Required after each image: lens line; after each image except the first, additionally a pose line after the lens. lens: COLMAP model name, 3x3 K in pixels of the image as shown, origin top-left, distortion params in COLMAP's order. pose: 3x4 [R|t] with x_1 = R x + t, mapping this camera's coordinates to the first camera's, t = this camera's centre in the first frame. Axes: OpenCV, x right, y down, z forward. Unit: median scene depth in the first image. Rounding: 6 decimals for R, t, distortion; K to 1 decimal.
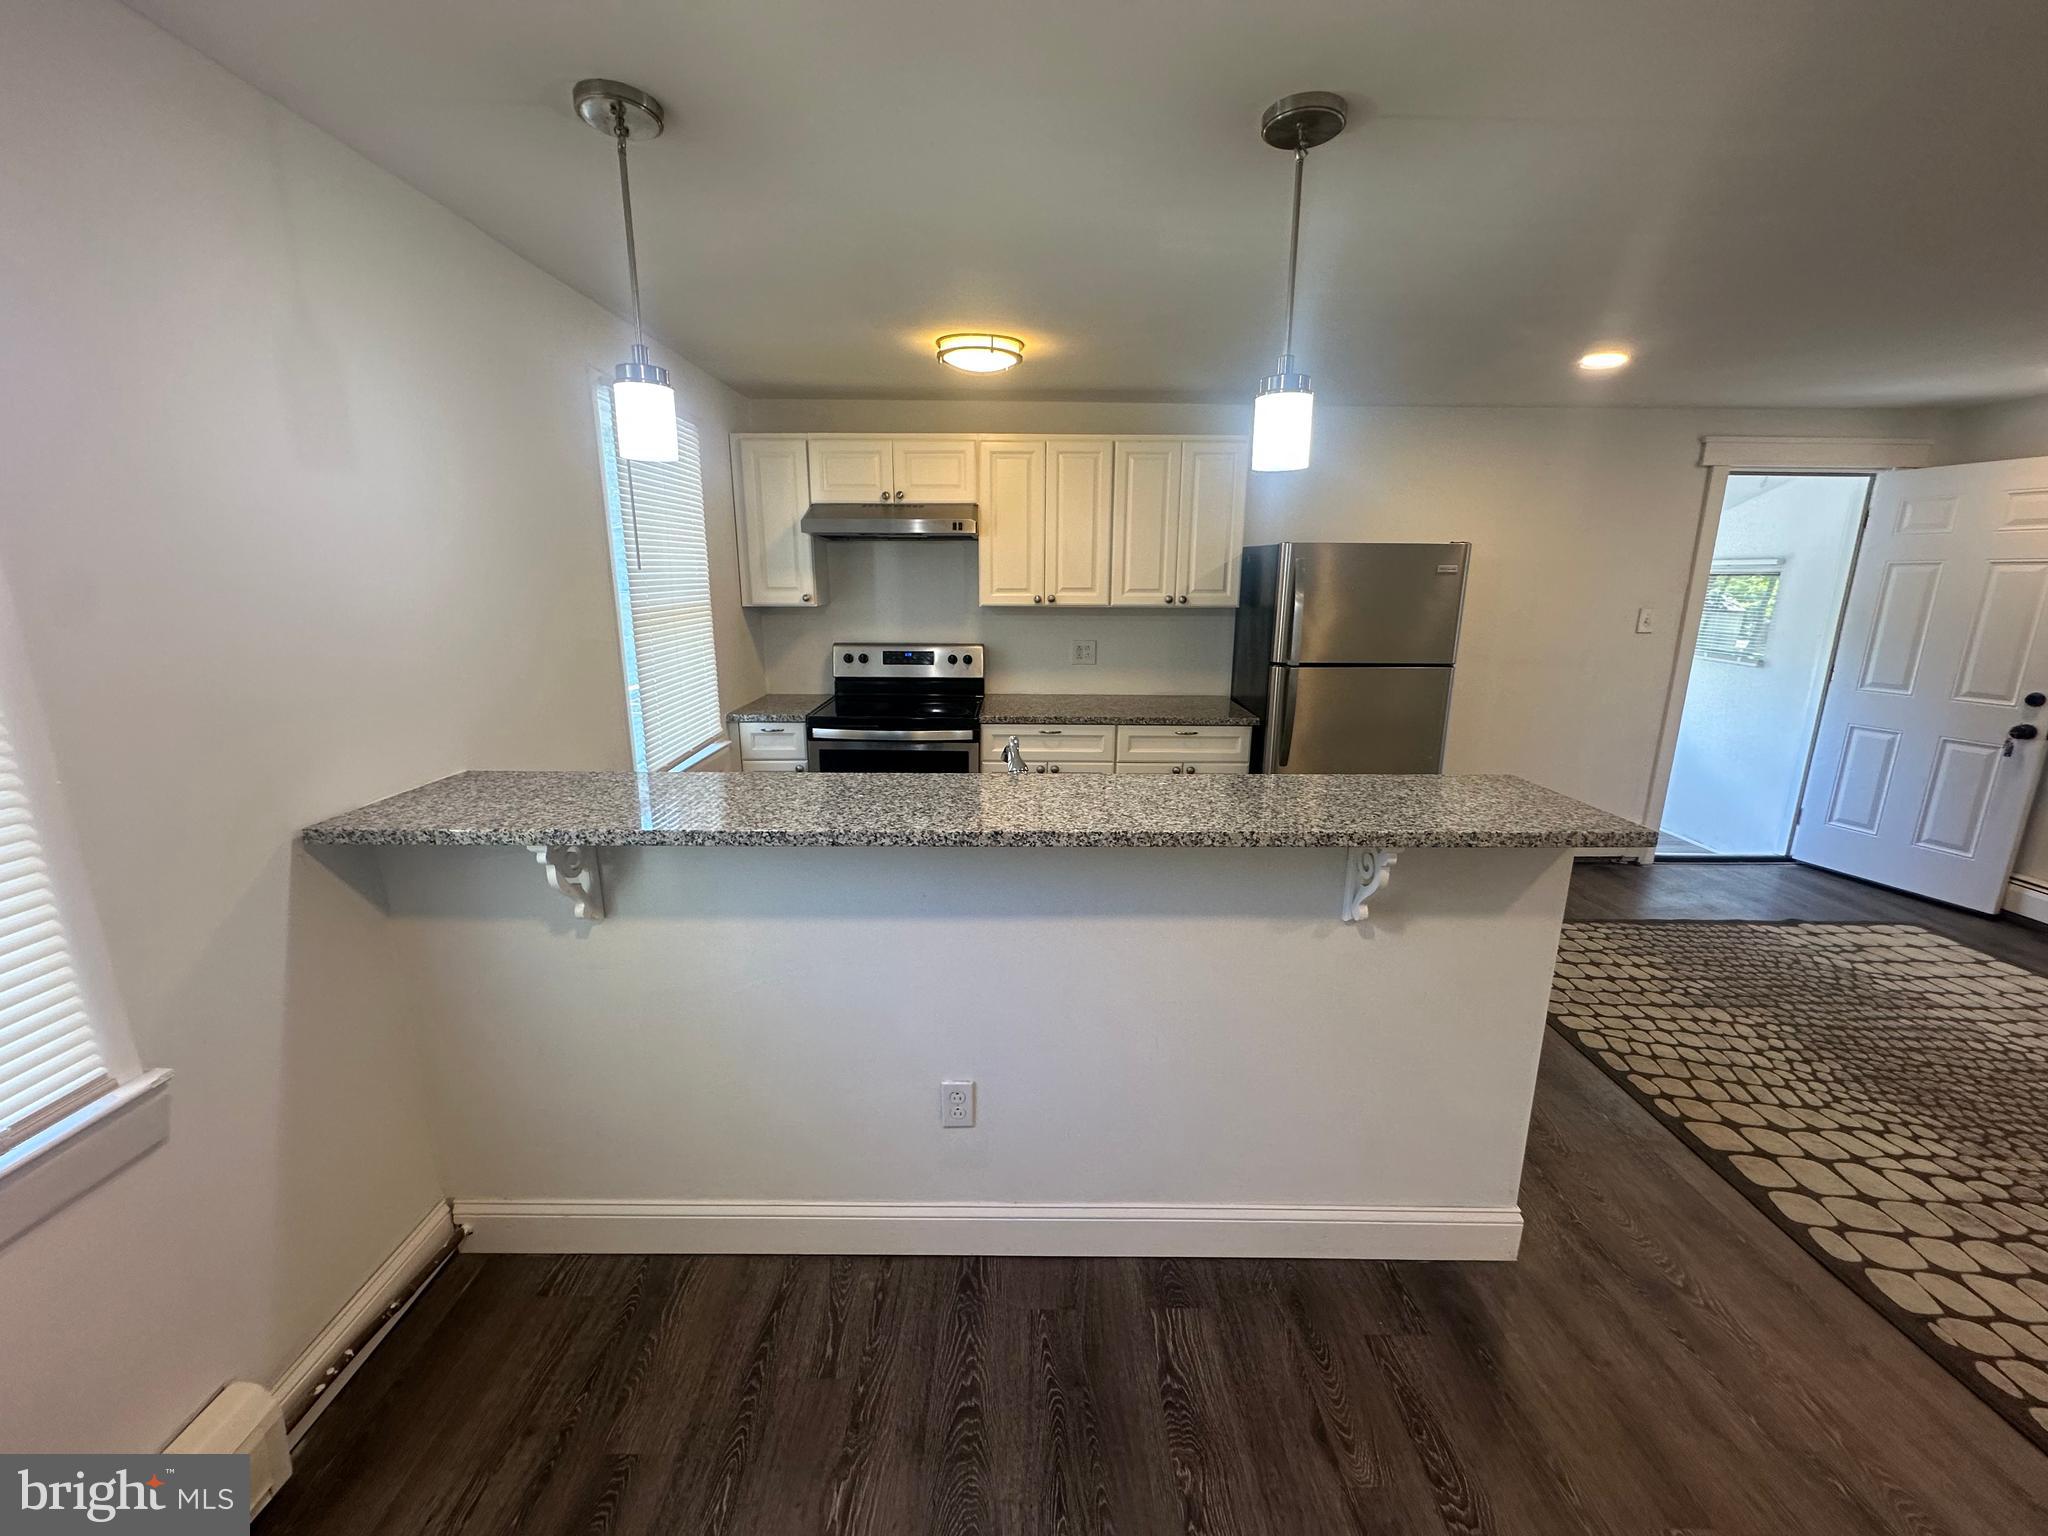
lens RADIAL K [[817.0, 0, 1022.5], [0, 817.0, 767.0], [0, 0, 1]] dist [-0.002711, 0.000339]
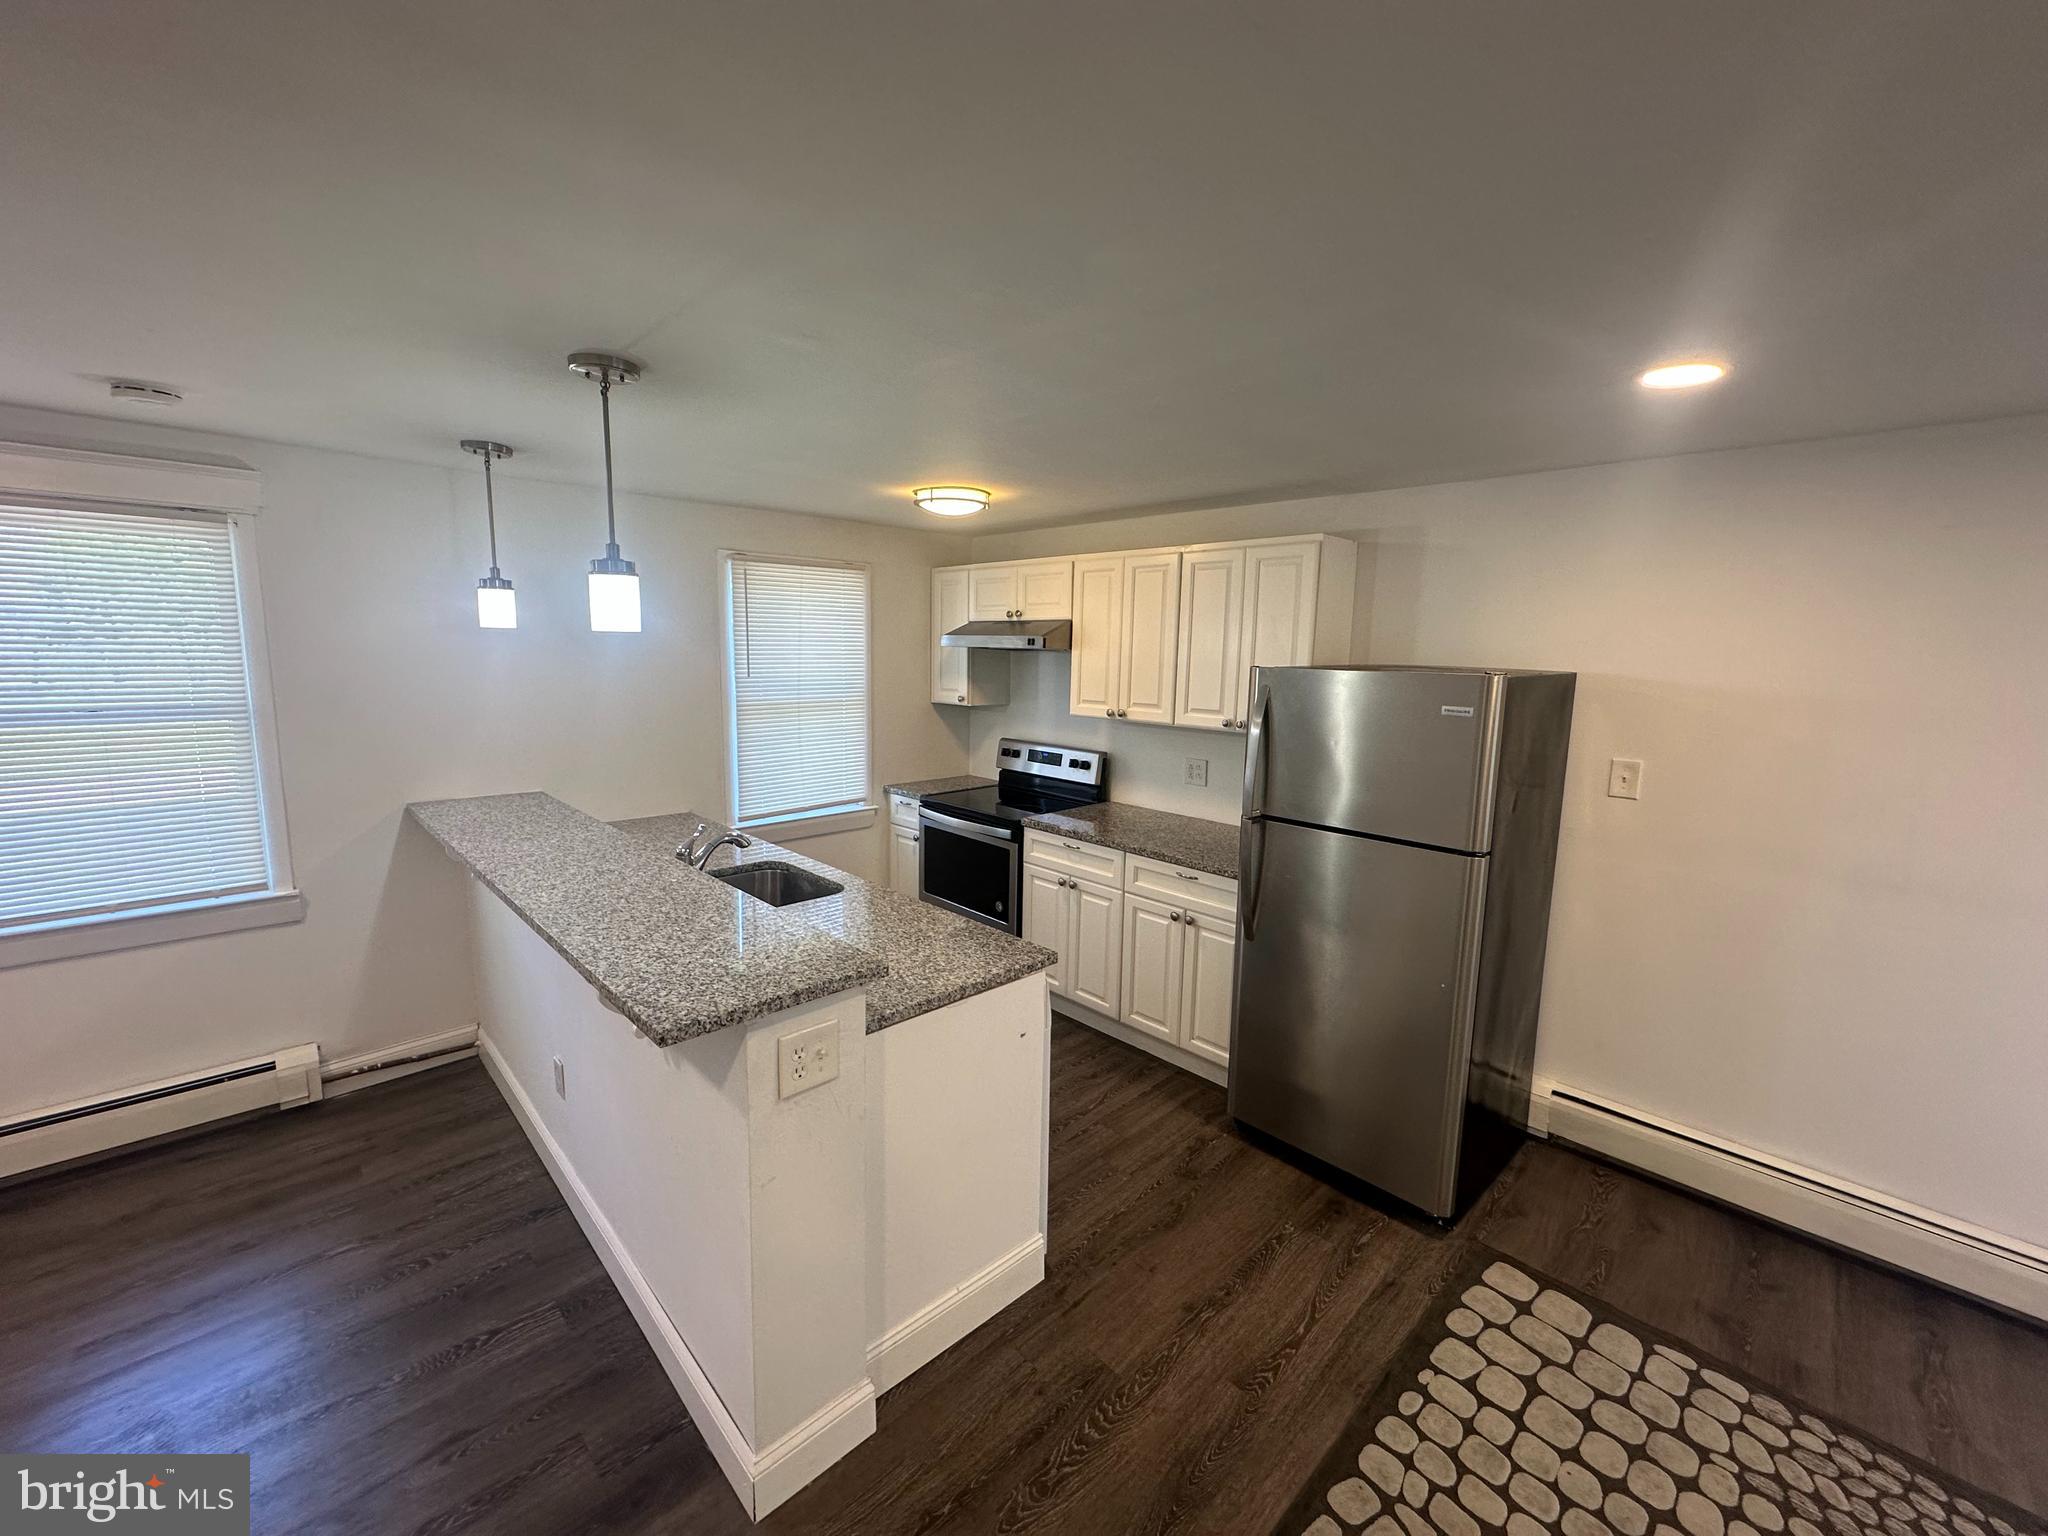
lens RADIAL K [[817.0, 0, 1023.3], [0, 817.0, 765.6], [0, 0, 1]] dist [-0.002711, 0.000339]
pose [[0.691612, 0.113198, -0.713343, 0.830008], [-0.181701, 0.983147, -0.020153, -0.130365], [0.699040, 0.143554, 0.700525, 0.306585]]
